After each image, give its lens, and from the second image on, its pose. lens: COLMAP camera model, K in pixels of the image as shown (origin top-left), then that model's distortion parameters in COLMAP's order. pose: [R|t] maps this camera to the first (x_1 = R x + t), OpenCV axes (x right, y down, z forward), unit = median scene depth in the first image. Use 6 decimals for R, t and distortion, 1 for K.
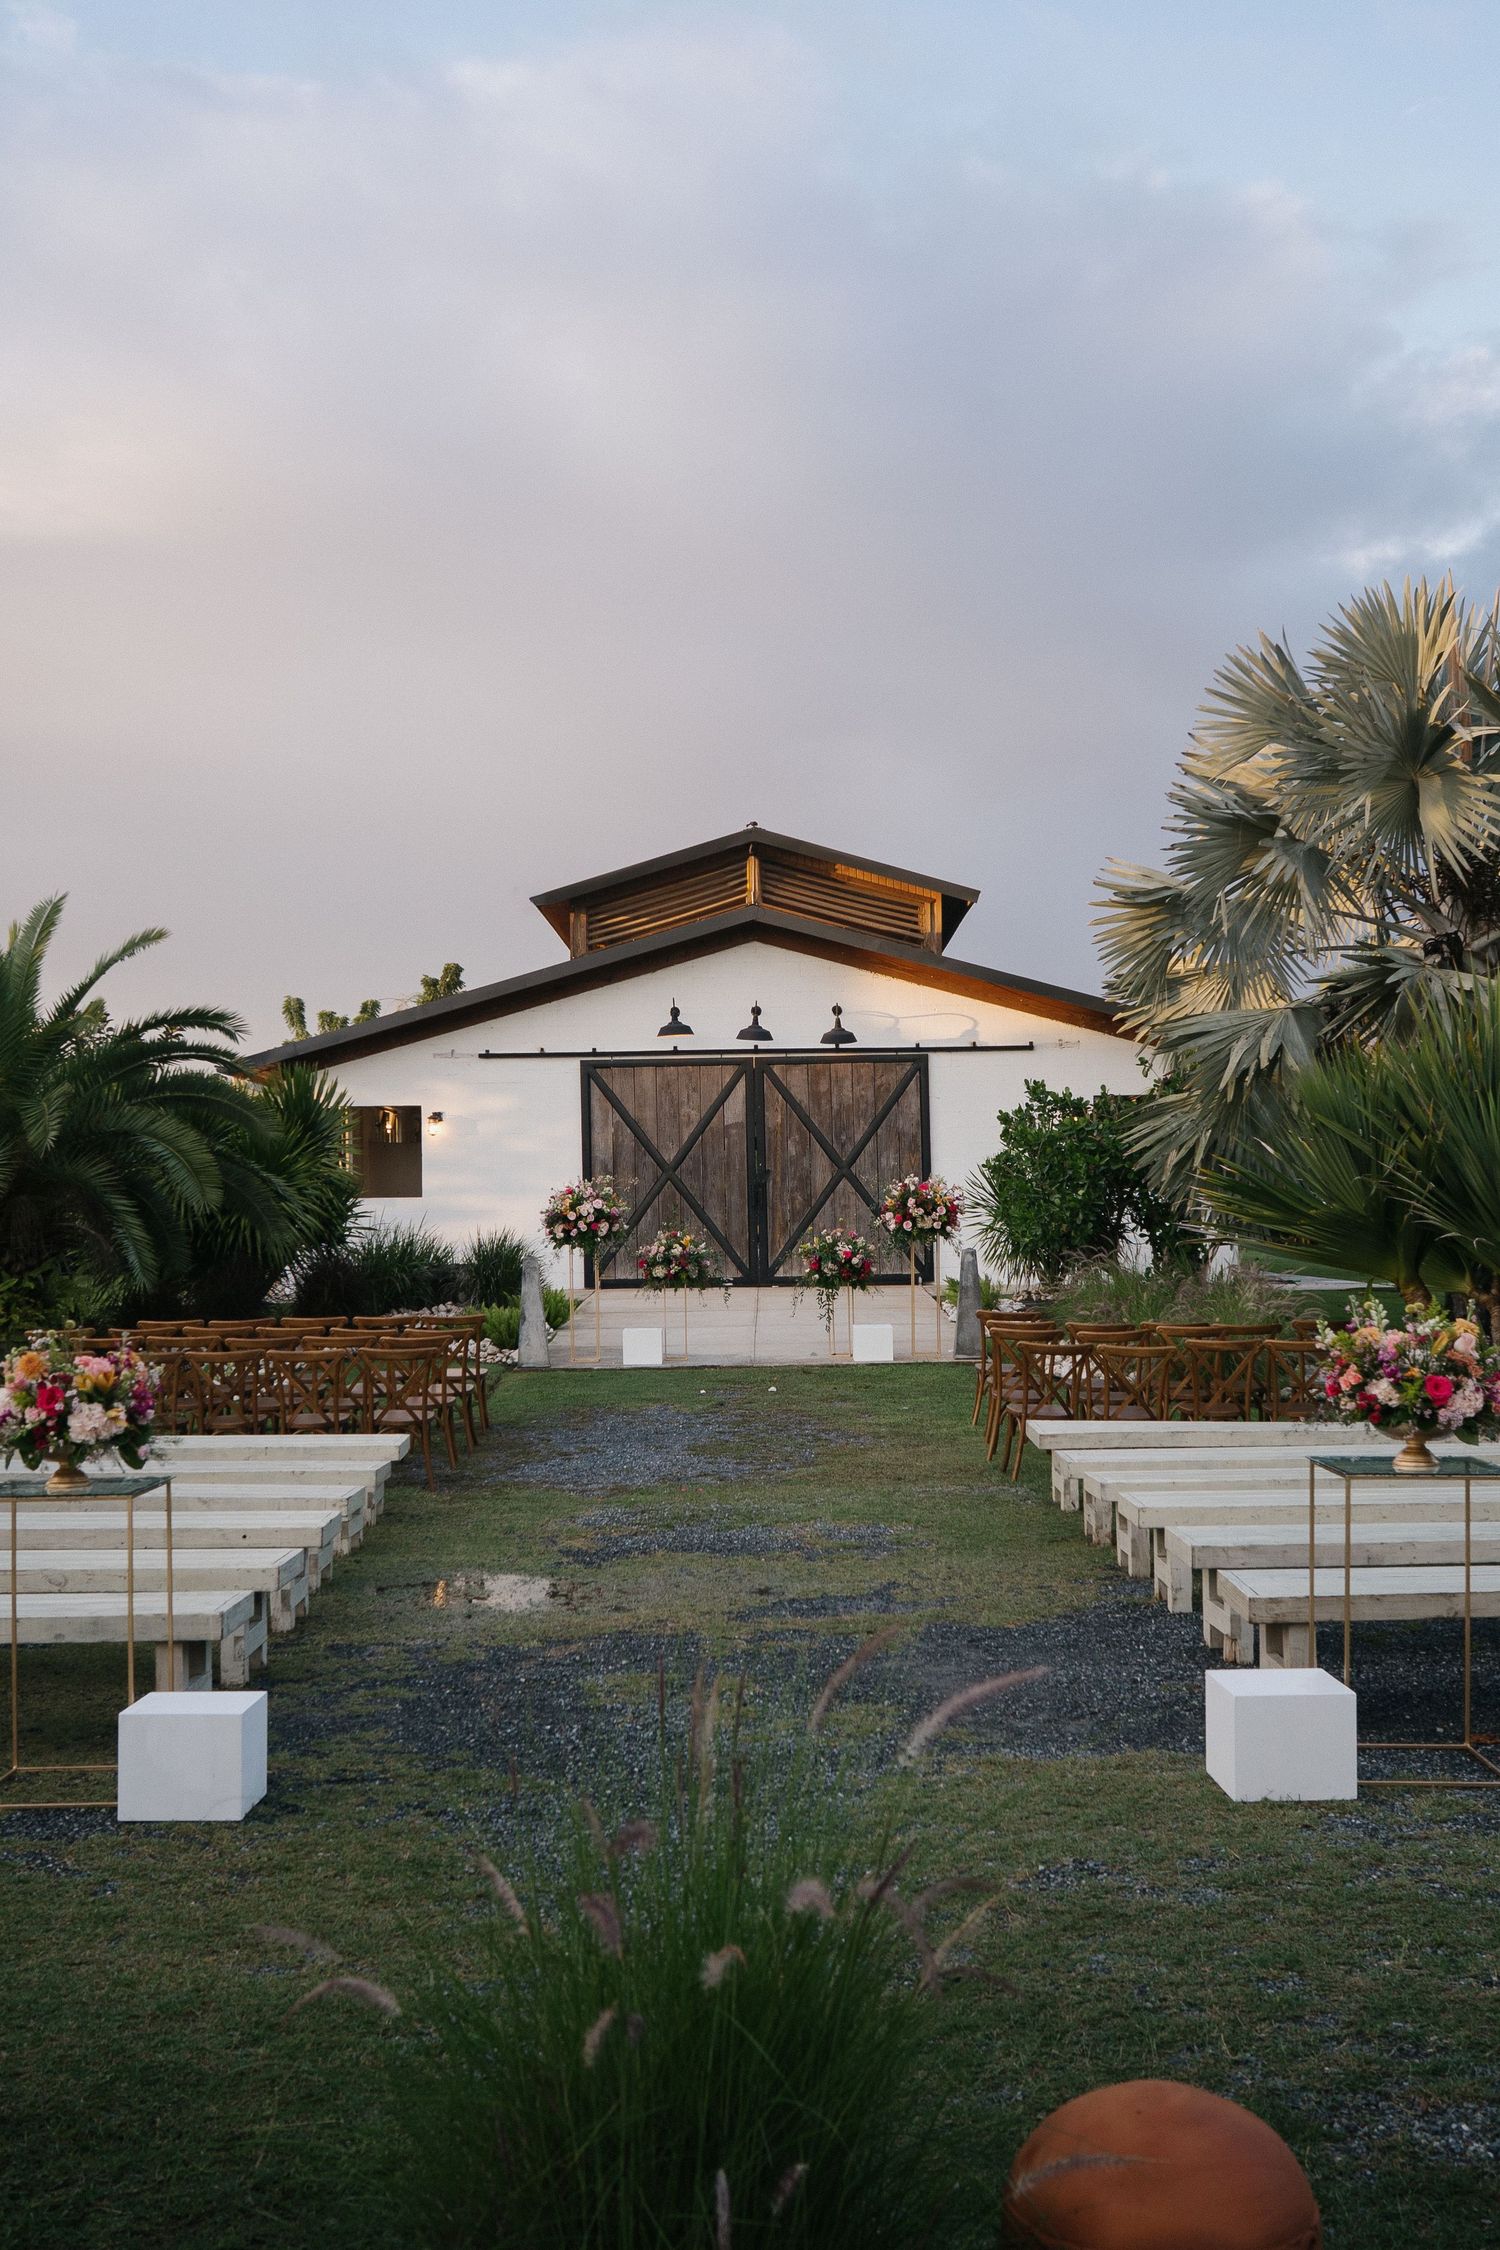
lens RADIAL K [[2314.9, 0, 721.8], [0, 2314.9, 1167.9], [0, 0, 1]] dist [-0.016145, 0.002793]
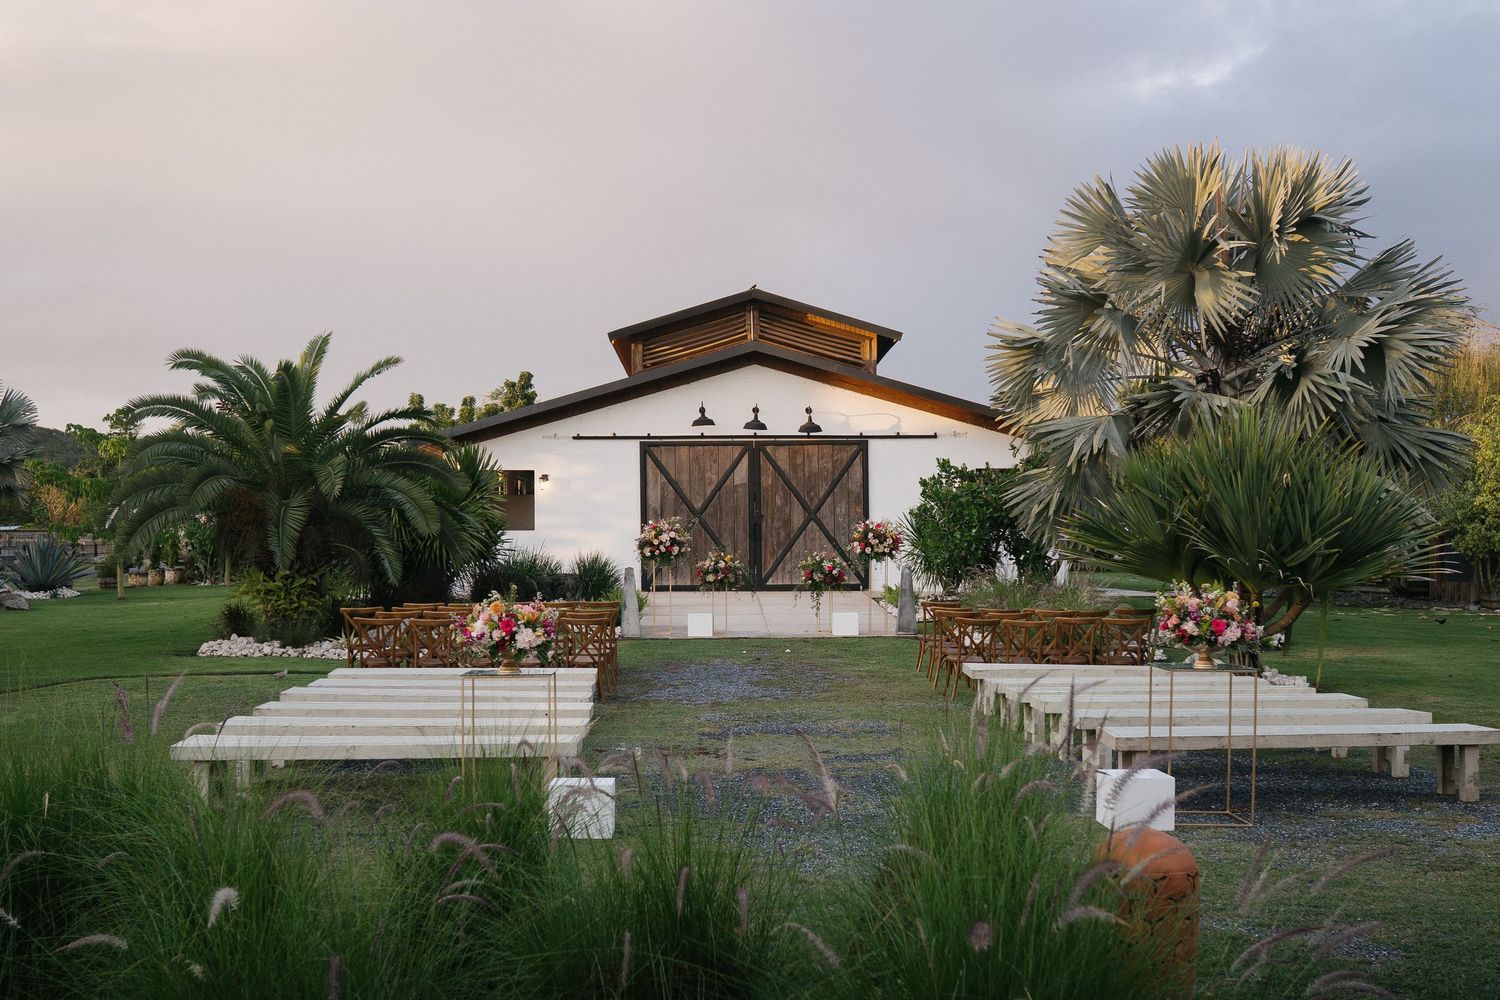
lens RADIAL K [[1543.3, 0, 757.9], [0, 1543.3, 570.5], [0, 0, 1]] dist [-0.016145, 0.002793]
pose [[0.999669, 0.009471, 0.023912, -0.019907], [-0.010345, 0.999274, 0.036660, 0.000751], [-0.023547, -0.036895, 0.999042, -0.052501]]
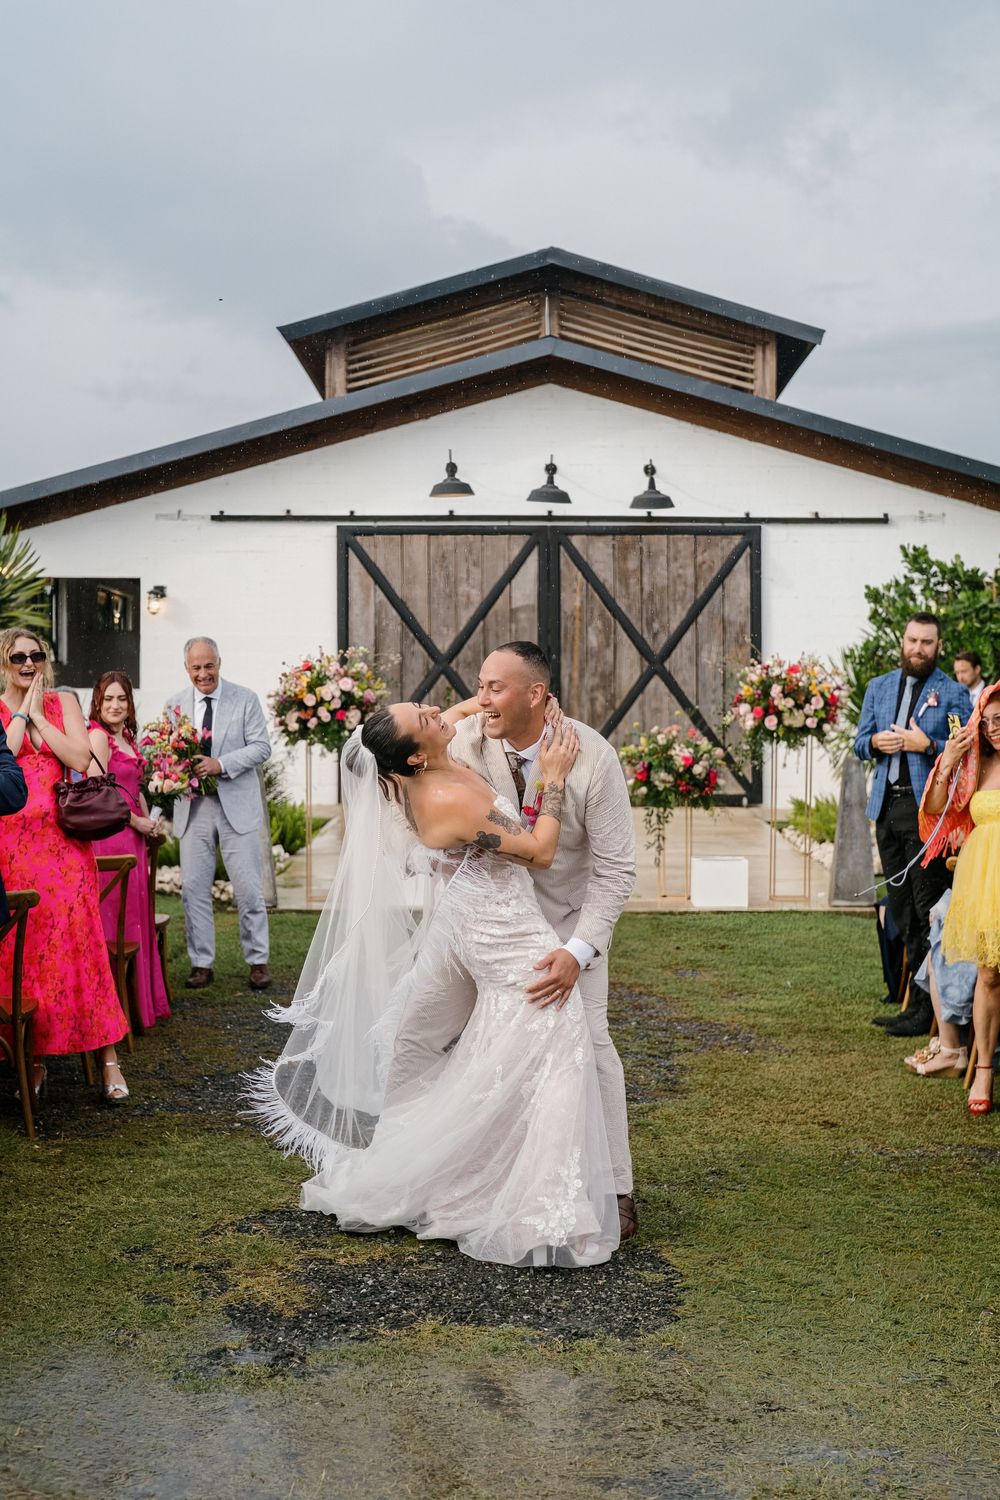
lens RADIAL K [[2684.8, 0, 500.0], [0, 2684.8, 750.0], [0, 0, 1]] dist [-0.253161, -0.005041]
pose [[0.999805, 0.019730, 0.000561, -0.005145], [-0.019737, 0.999355, 0.030003, 0.009770], [0.000032, -0.030008, 0.999550, 0.155383]]
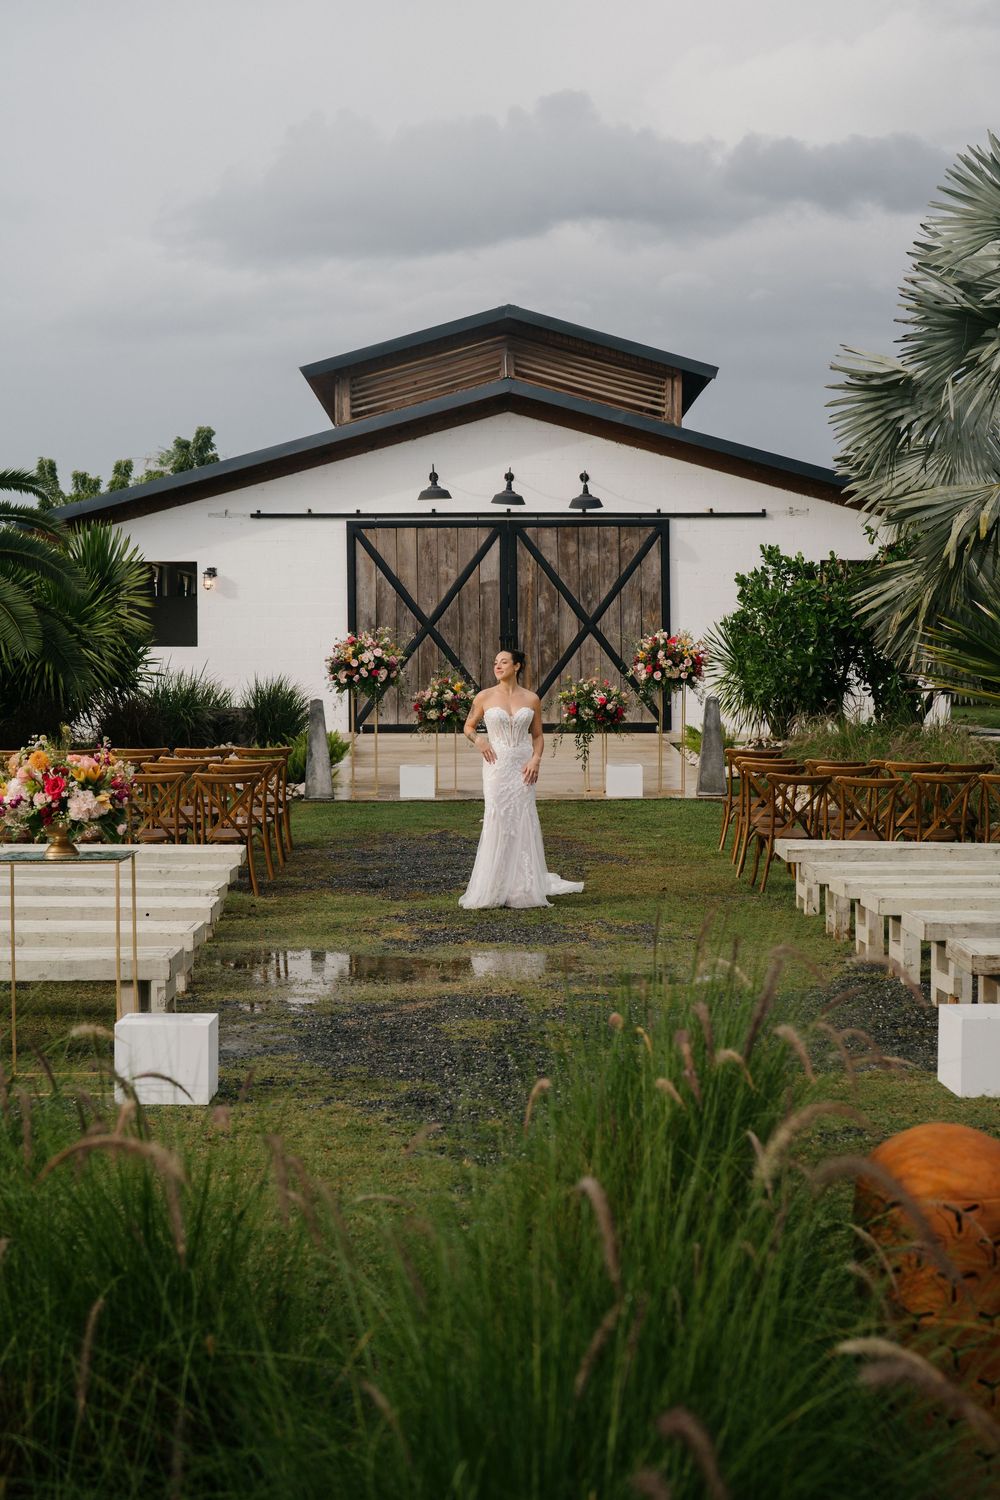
lens RADIAL K [[2170.3, 0, 500.0], [0, 2170.3, 750.0], [0, 0, 1]] dist [-0.099039, 0.894697]
pose [[0.999811, 0.011676, 0.015533, -0.010716], [-0.012559, 0.998237, 0.058011, 0.001095], [-0.014829, -0.058195, 0.998195, -0.037854]]
